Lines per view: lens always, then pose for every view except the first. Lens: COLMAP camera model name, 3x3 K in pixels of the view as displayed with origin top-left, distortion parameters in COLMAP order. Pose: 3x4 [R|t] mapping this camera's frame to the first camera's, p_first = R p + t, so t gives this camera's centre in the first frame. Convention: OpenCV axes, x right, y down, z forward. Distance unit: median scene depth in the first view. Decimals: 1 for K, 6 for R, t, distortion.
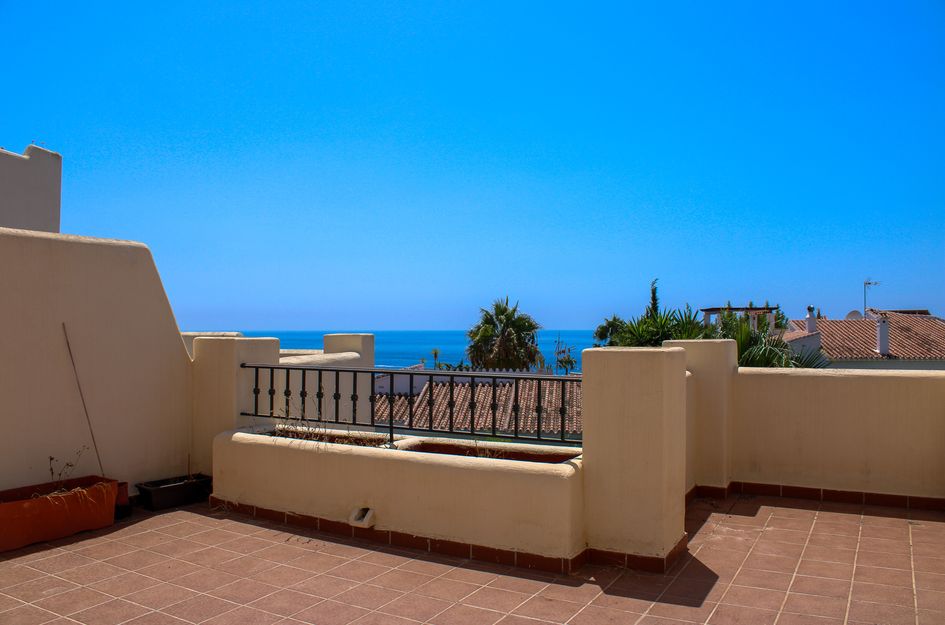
lens RADIAL K [[794.2, 0, 467.2], [0, 794.2, 316.1], [0, 0, 1]] dist [-0.074114, 0.038724]
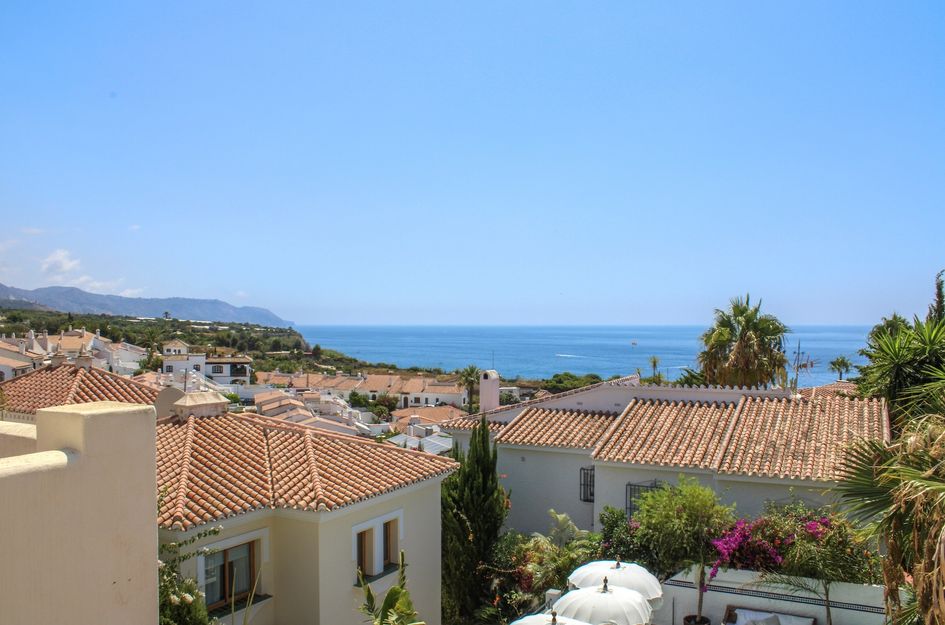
lens RADIAL K [[794.2, 0, 476.1], [0, 794.2, 313.4], [0, 0, 1]] dist [-0.074114, 0.038724]
pose [[0.949822, -0.002841, -0.312778, 0.037949], [0.003213, 0.999995, 0.000674, -0.005635], [0.312774, -0.001646, 0.949826, 0.111771]]
